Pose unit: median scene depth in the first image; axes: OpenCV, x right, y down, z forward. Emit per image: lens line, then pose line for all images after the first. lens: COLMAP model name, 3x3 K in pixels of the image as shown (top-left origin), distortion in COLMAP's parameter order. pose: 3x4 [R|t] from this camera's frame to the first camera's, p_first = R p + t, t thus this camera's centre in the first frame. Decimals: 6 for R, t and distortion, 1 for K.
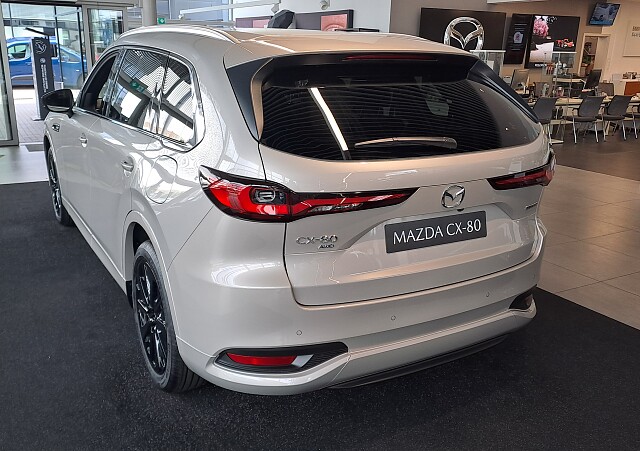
lens RADIAL K [[607.2, 0, 312.8], [0, 607.2, 229.5], [0, 0, 1]] dist [0.051553, 0.000000]
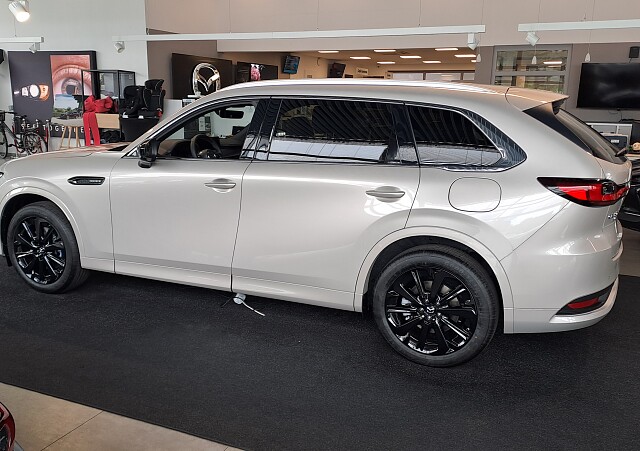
lens RADIAL K [[607.2, 0, 322.5], [0, 607.2, 223.1], [0, 0, 1]] dist [0.051553, 0.000000]
pose [[0.802245, -0.128655, 0.582967, -1.384504], [0.169195, 0.985463, -0.015355, -0.063006], [-0.572517, 0.110954, 0.812350, 0.124825]]
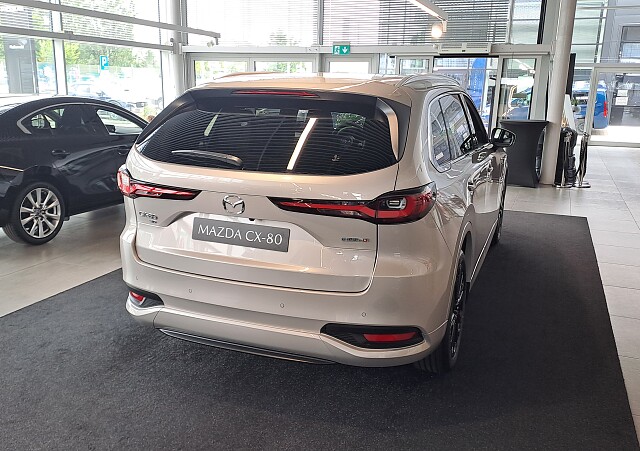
lens RADIAL K [[607.2, 0, 320.0], [0, 607.2, 225.1], [0, 0, 1]] dist [0.051553, 0.000000]
pose [[0.633521, 0.182331, -0.751935, 1.185924], [-0.234123, 0.971452, 0.038306, -0.096187], [0.737454, 0.151777, 0.658123, 0.328473]]
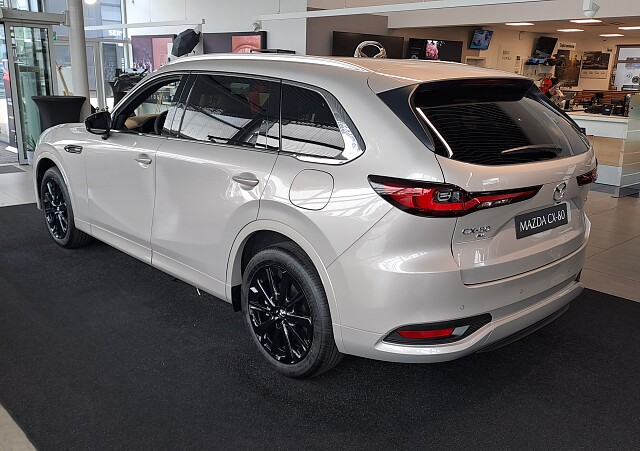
lens RADIAL K [[607.2, 0, 316.5], [0, 607.2, 236.1], [0, 0, 1]] dist [0.051553, 0.000000]
pose [[0.974891, -0.056919, 0.215286, -0.515677], [0.060583, 0.998108, -0.010453, 0.019792], [-0.214284, 0.023233, 0.976495, -0.128478]]
